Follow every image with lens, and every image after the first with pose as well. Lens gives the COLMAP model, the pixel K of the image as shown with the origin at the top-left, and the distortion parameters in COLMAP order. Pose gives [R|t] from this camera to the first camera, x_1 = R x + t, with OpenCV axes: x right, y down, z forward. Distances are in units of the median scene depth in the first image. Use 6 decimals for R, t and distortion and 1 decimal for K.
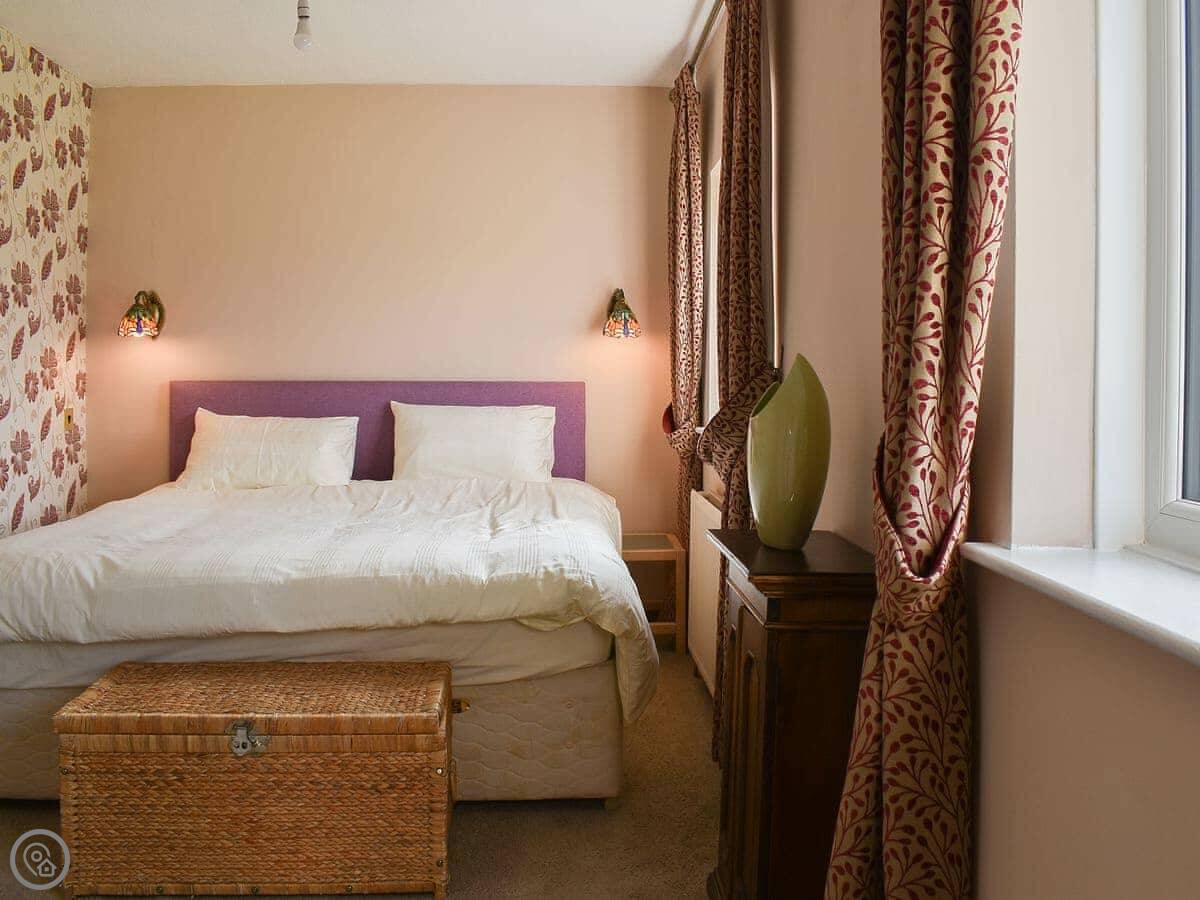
lens RADIAL K [[1071.7, 0, 596.8], [0, 1071.7, 376.3], [0, 0, 1]] dist [-0.078758, 0.004794]
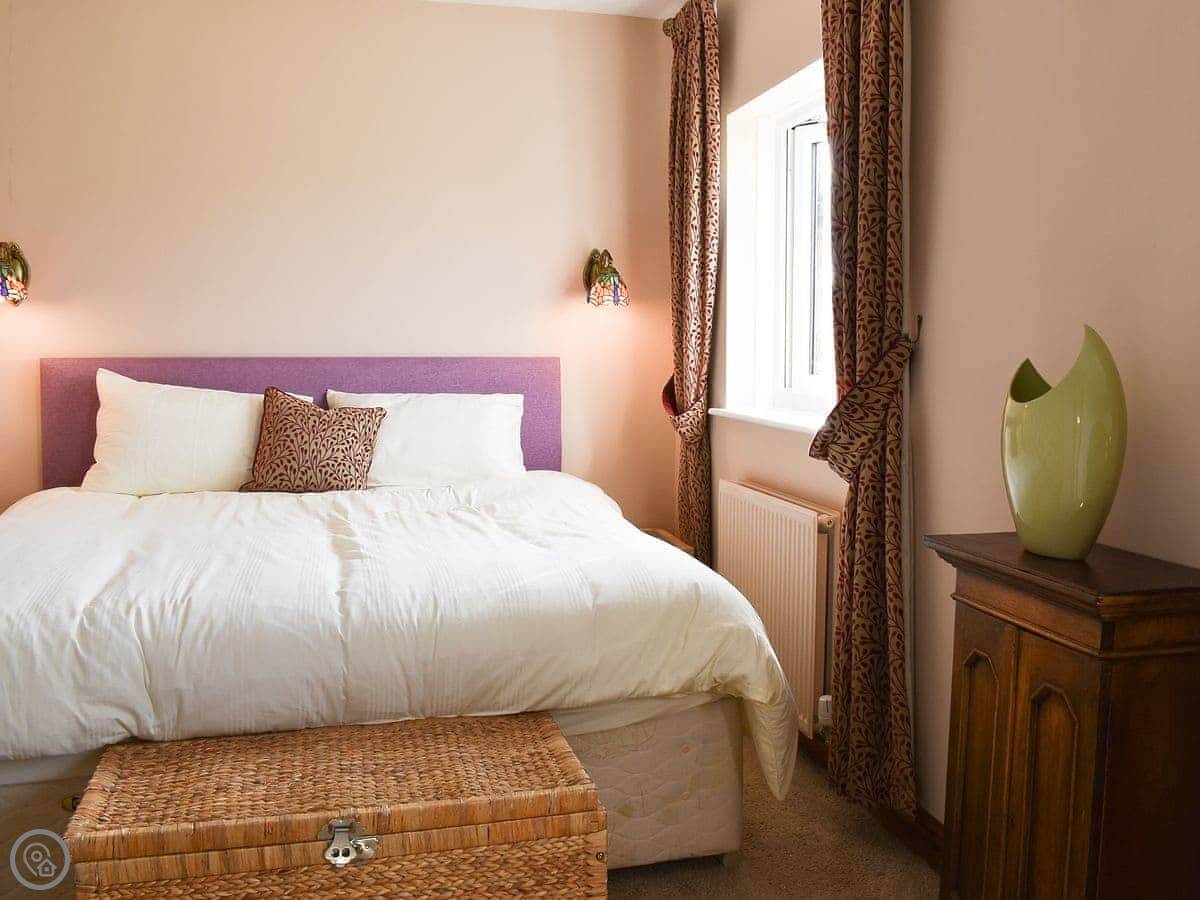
lens RADIAL K [[1107.7, 0, 610.8], [0, 1107.7, 405.0], [0, 0, 1]] dist [-0.091747, 0.016726]
pose [[0.973699, -0.012221, 0.227511, -0.269632], [0.000879, 0.998755, 0.049886, -0.000975], [-0.227837, -0.048373, 0.972497, 0.192598]]
